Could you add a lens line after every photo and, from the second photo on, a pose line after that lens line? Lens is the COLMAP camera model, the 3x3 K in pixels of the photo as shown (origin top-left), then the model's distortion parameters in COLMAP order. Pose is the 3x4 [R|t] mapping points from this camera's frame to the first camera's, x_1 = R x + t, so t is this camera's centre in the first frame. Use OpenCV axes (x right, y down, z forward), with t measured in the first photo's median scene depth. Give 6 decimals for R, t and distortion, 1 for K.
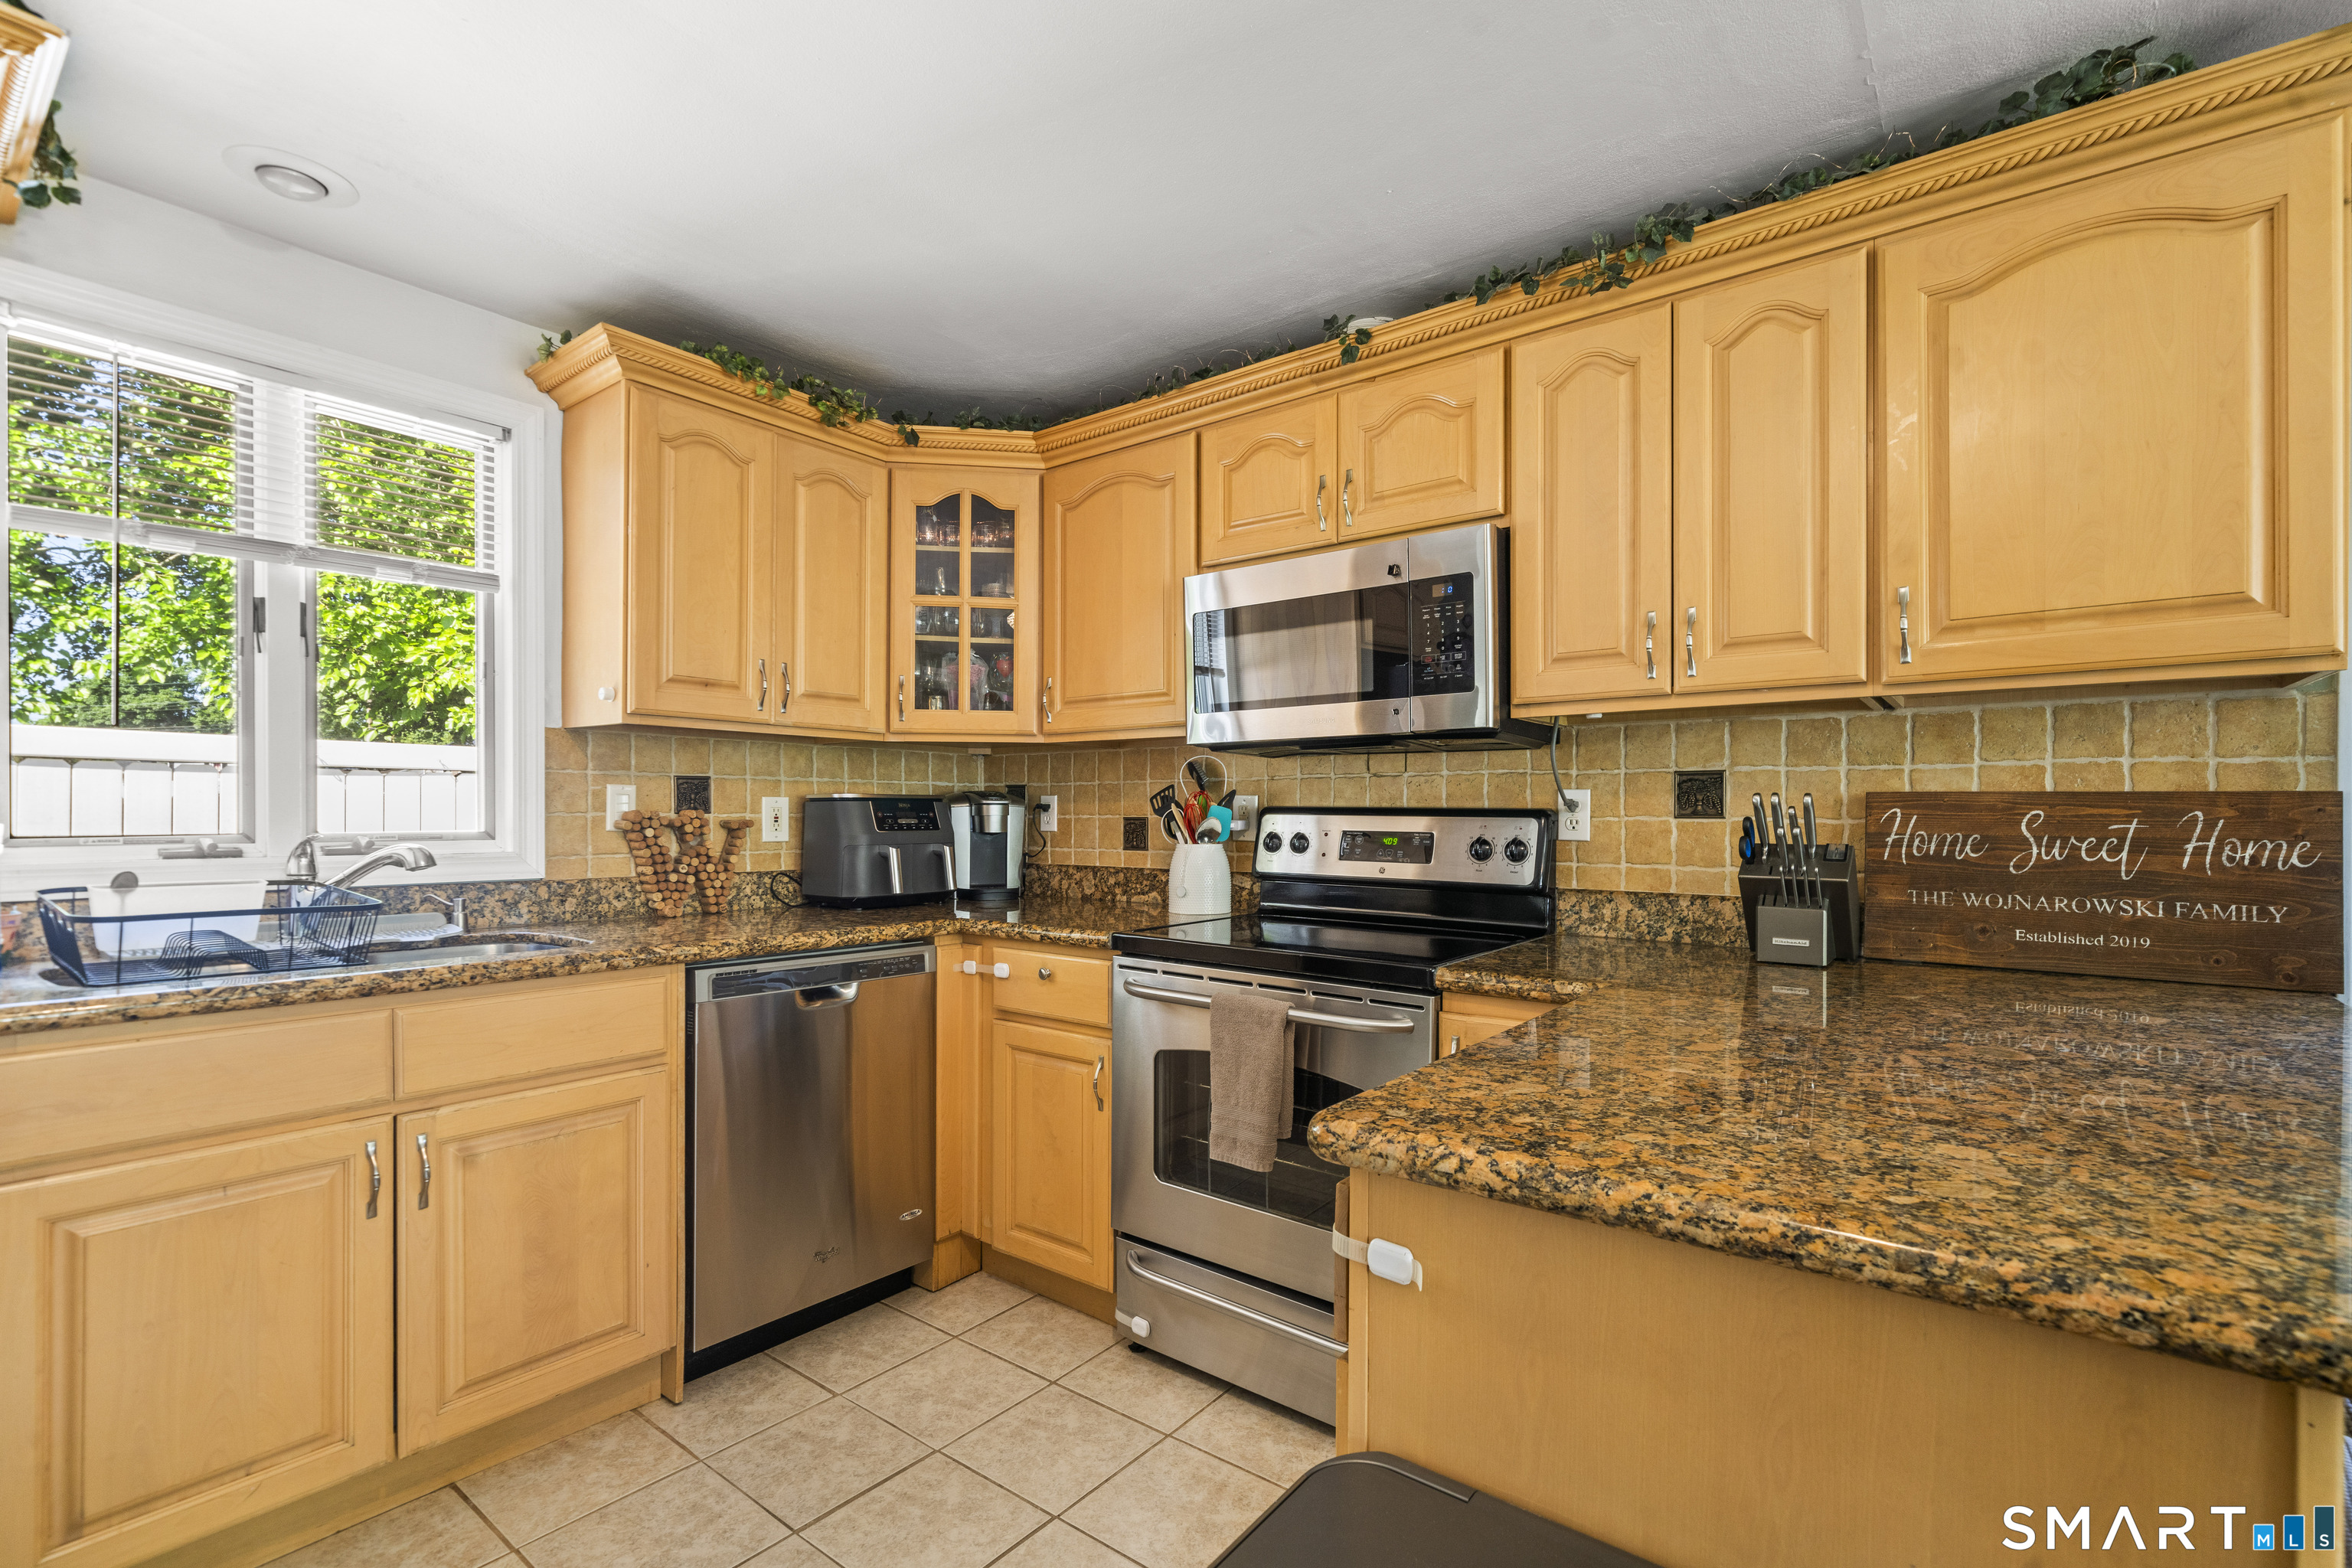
lens RADIAL K [[1061.1, 0, 1182.0], [0, 1061.1, 816.7], [0, 0, 1]] dist [0.000099, 0.000133]
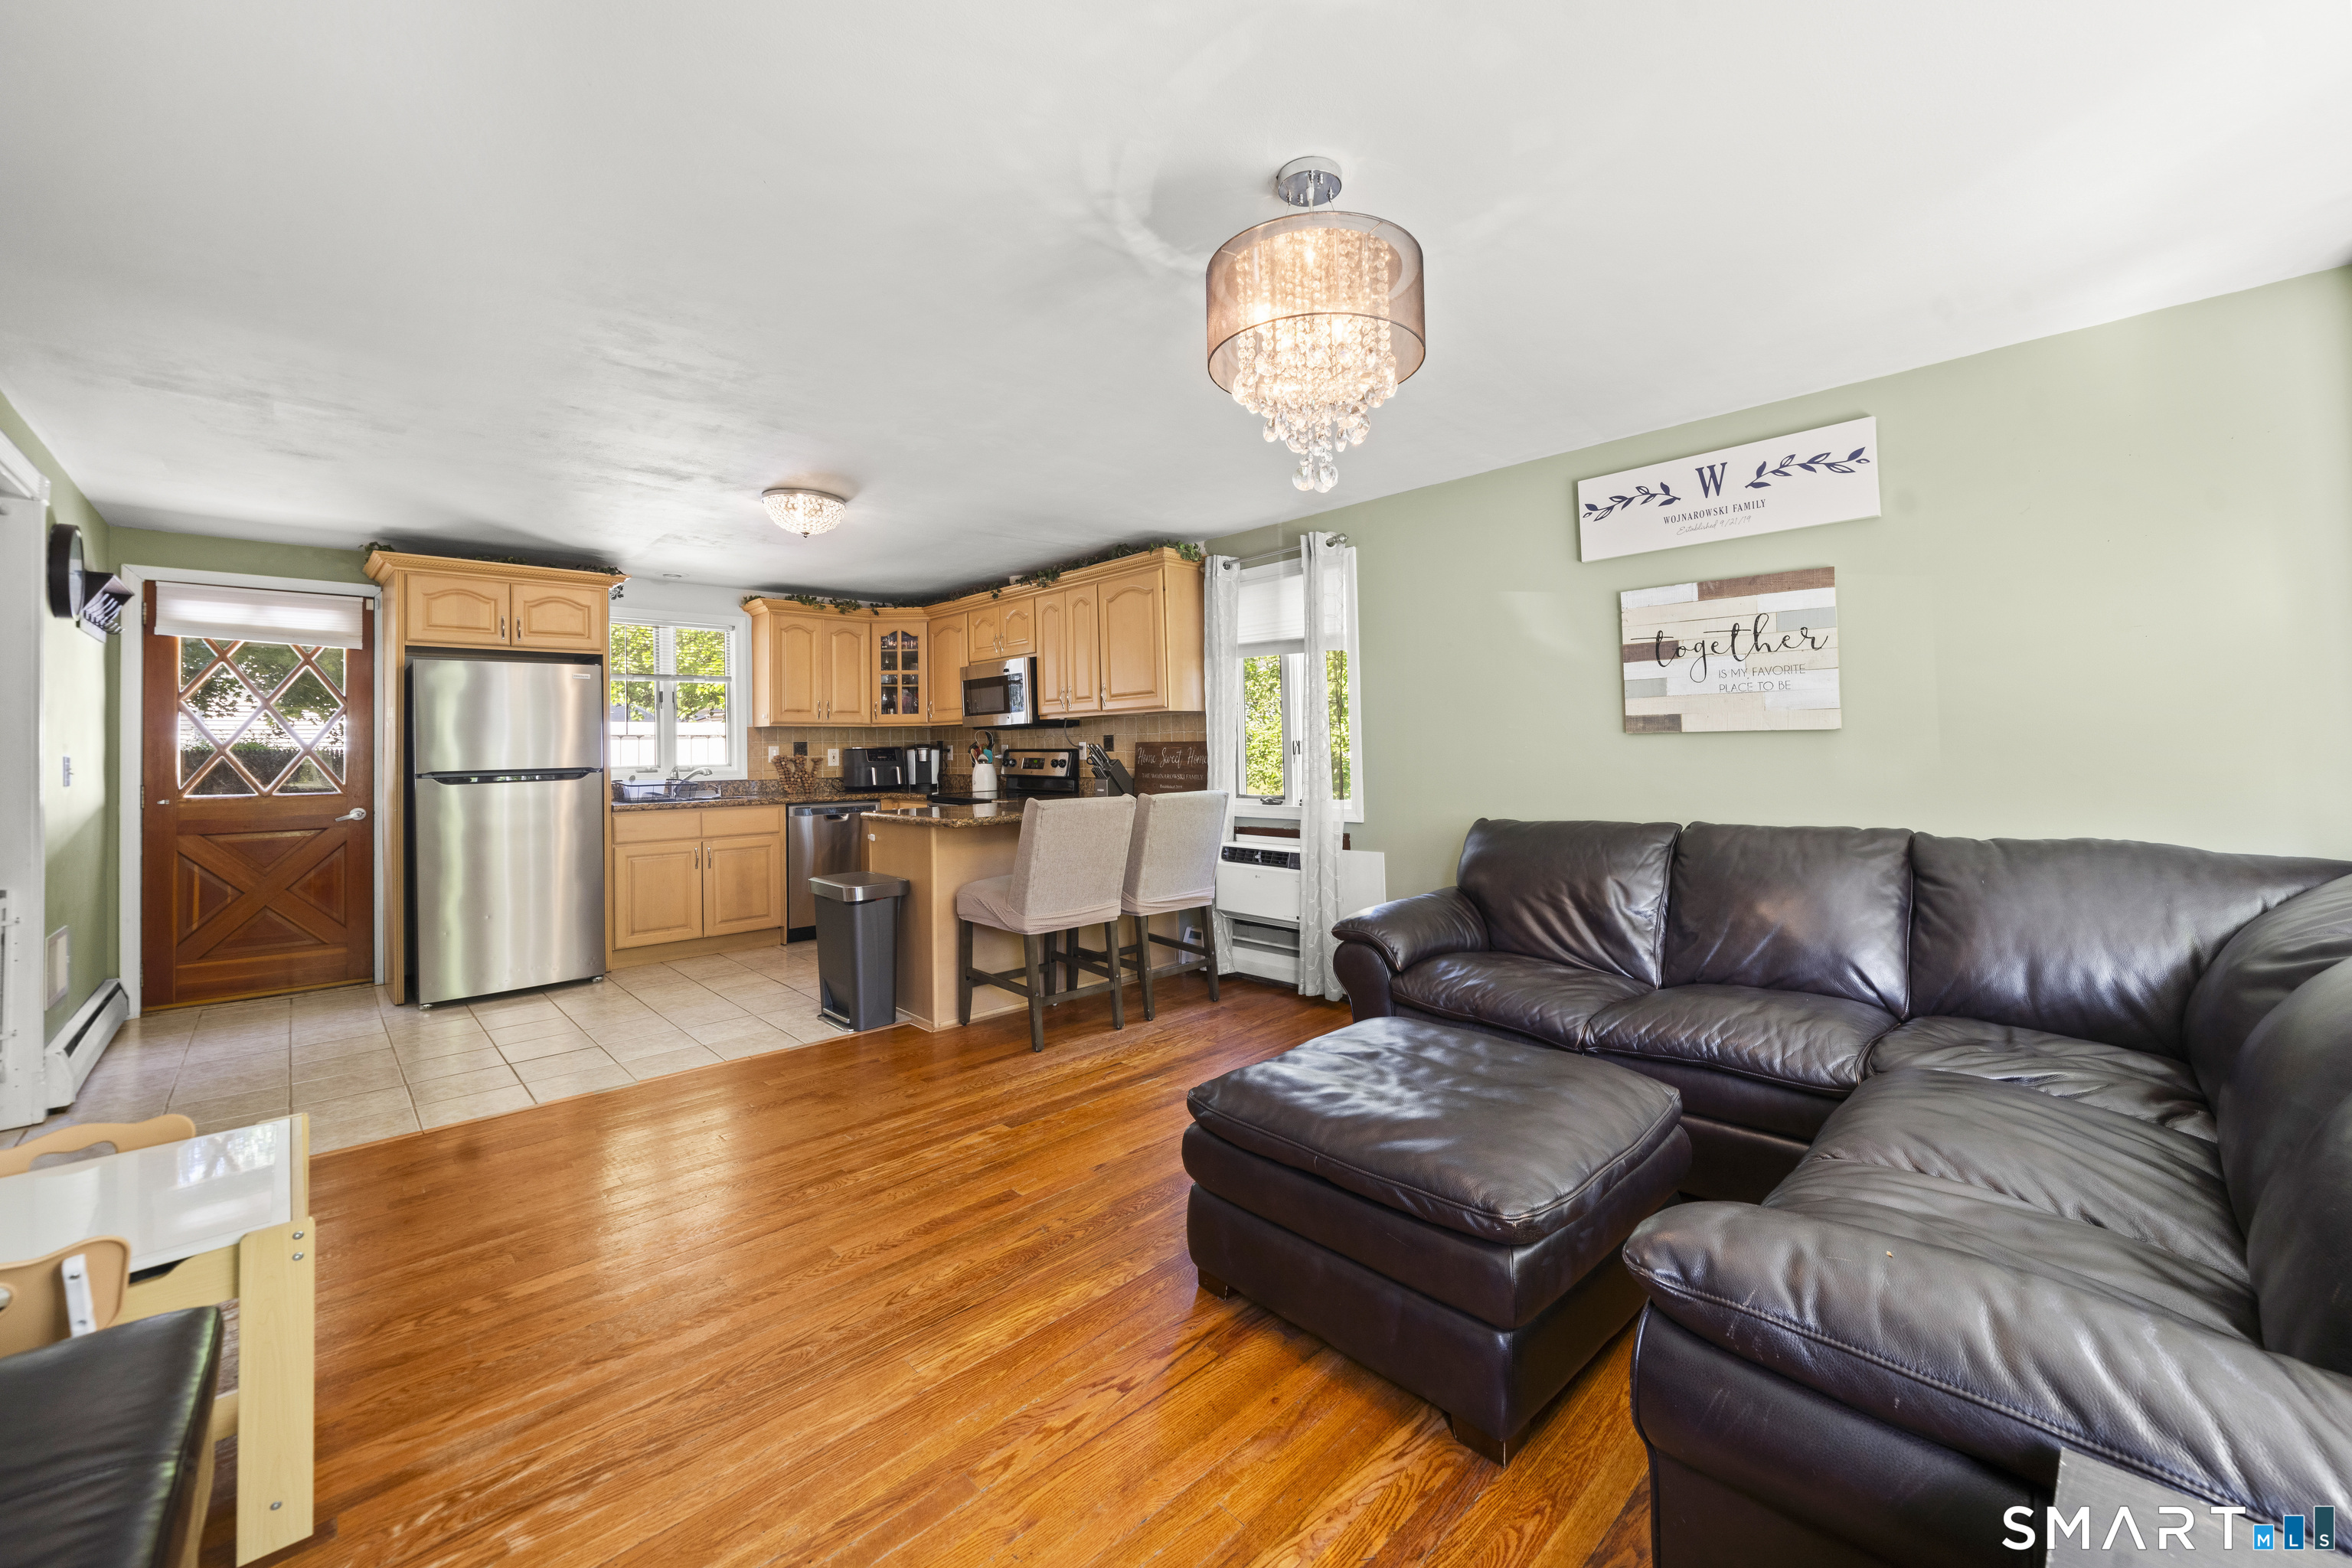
lens RADIAL K [[921.9, 0, 1195.1], [0, 921.9, 731.2], [0, 0, 1]] dist [-0.001167, -0.000117]
pose [[0.990518, -0.022697, -0.135494, 0.934893], [0.019960, 0.999569, -0.021521, 0.004809], [0.135924, 0.018612, 0.990544, -1.301572]]
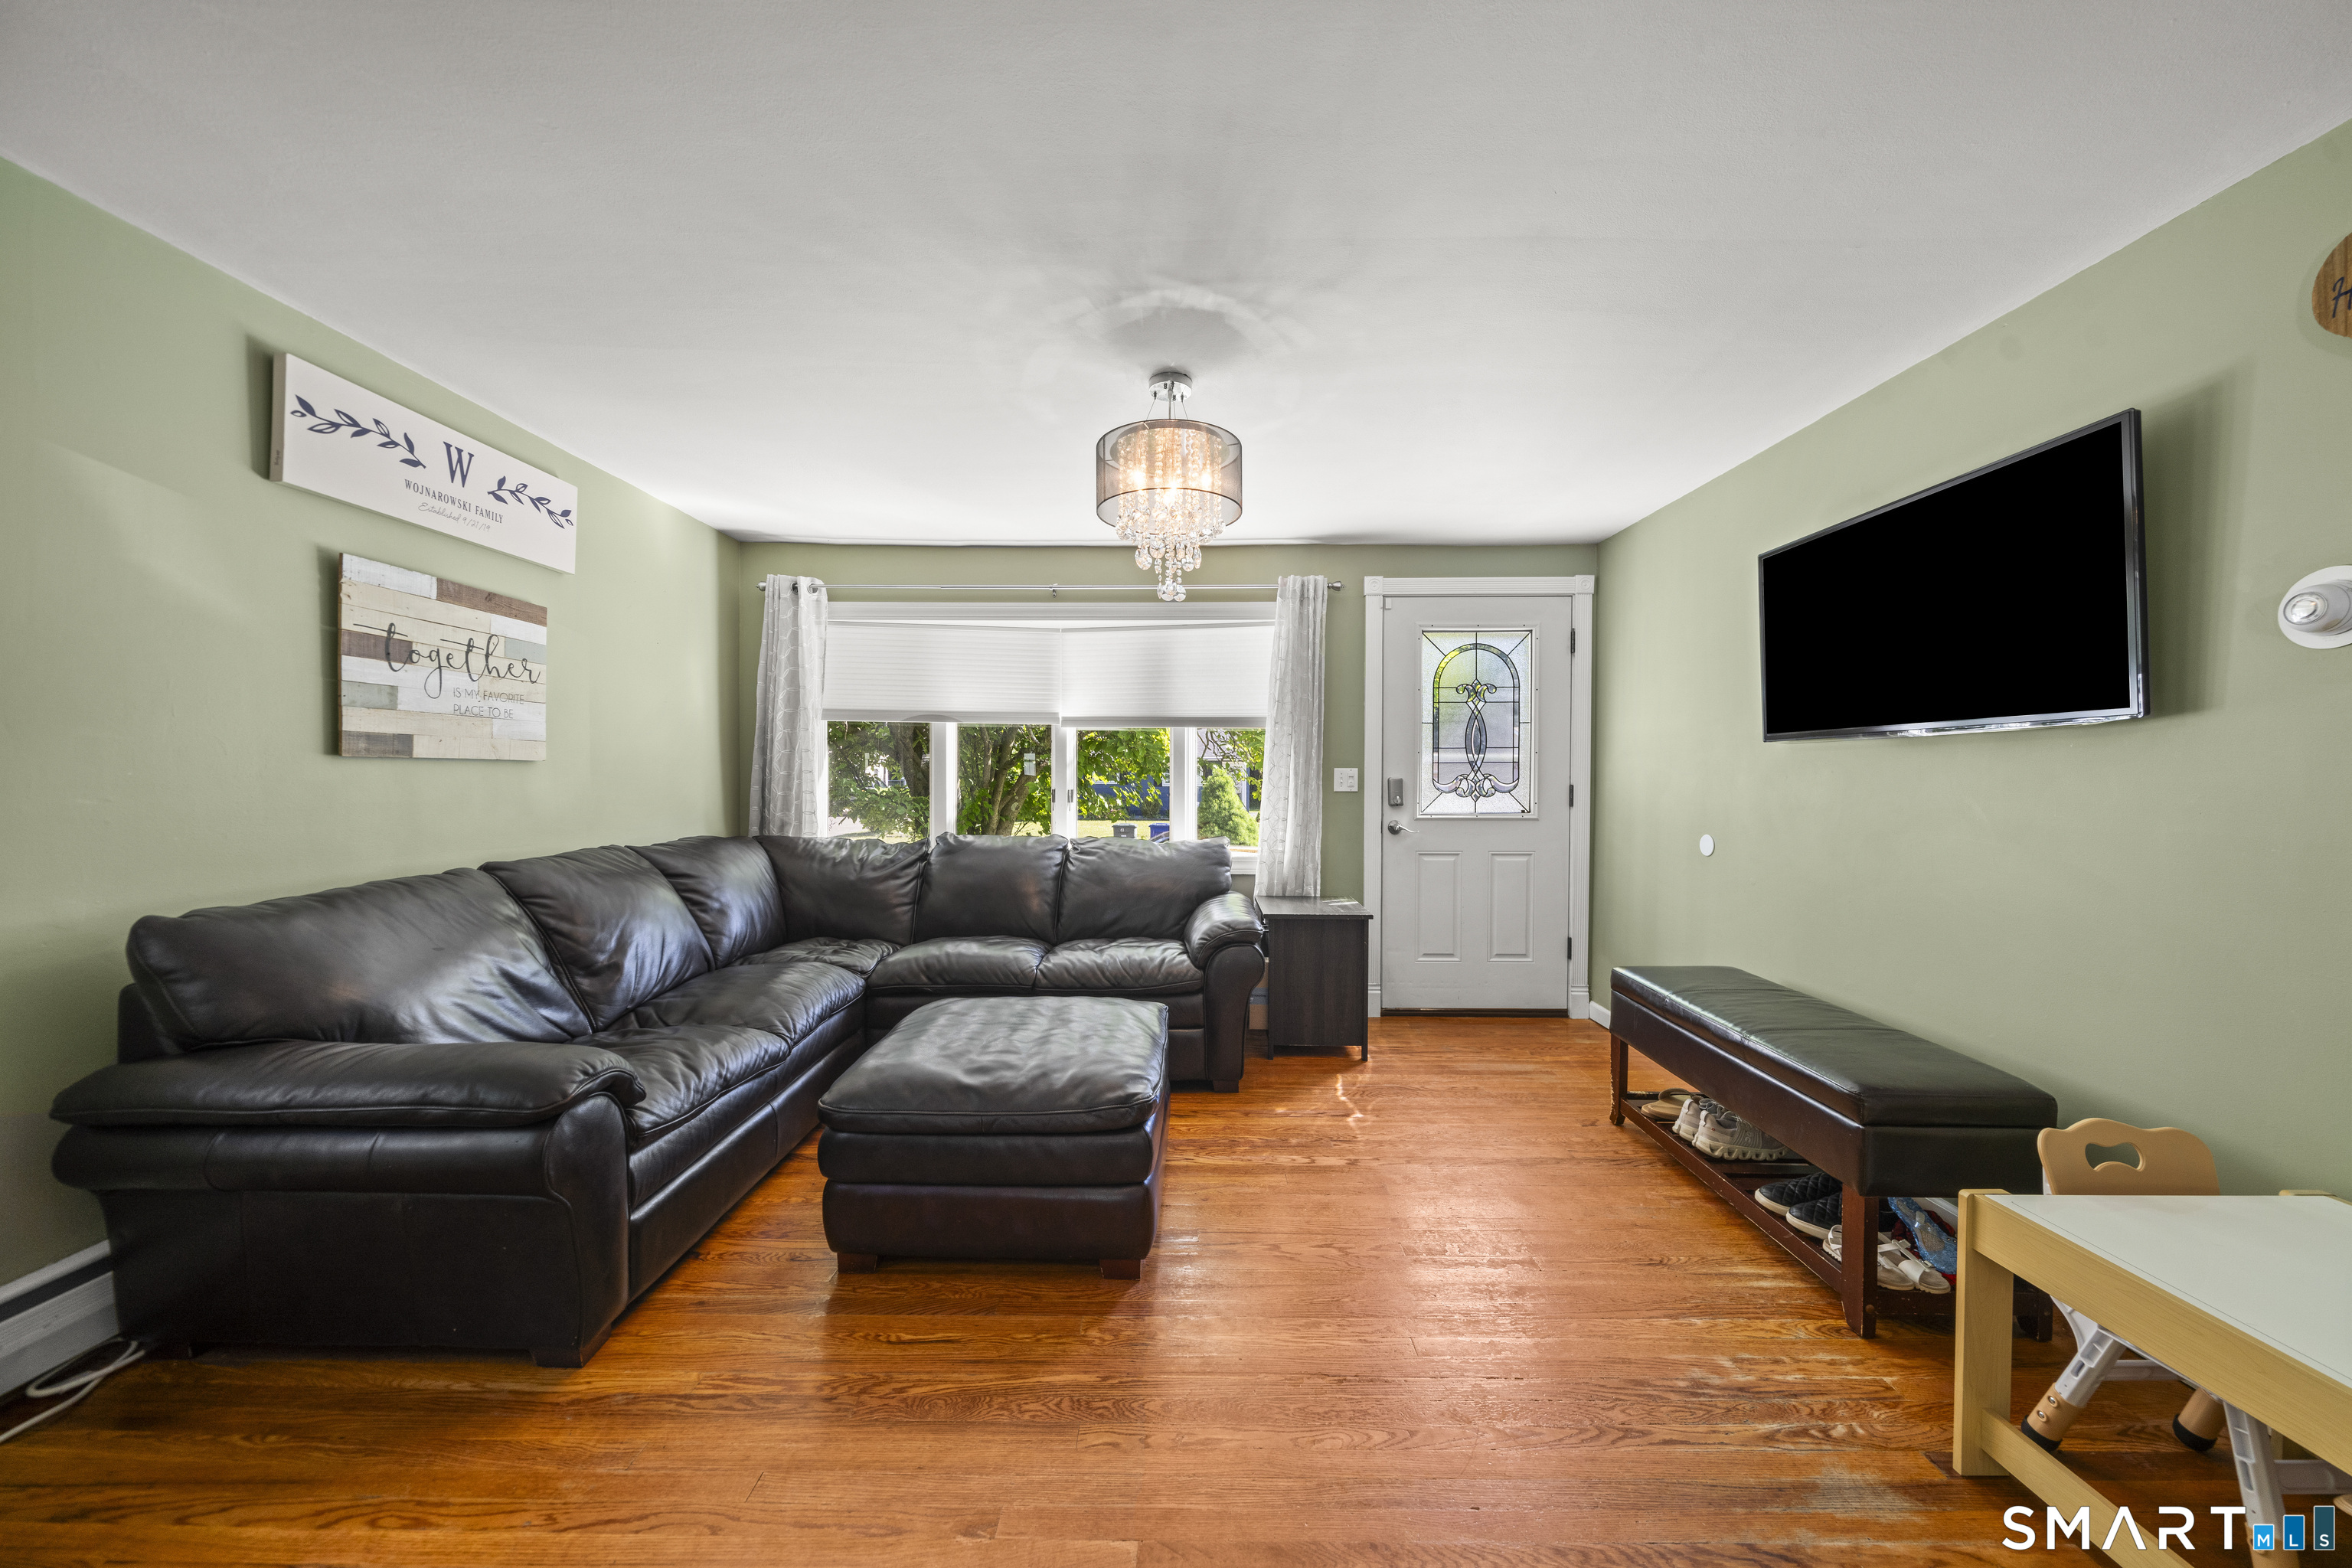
lens RADIAL K [[805.0, 0, 1175.4], [0, 805.0, 787.5], [0, 0, 1]] dist [-0.005686, 0.000005]
pose [[-0.600518, -0.019858, 0.799364, 0.204626], [-0.004100, 0.999755, 0.021755, 0.002344], [-0.799600, 0.009787, -0.600453, -0.062020]]
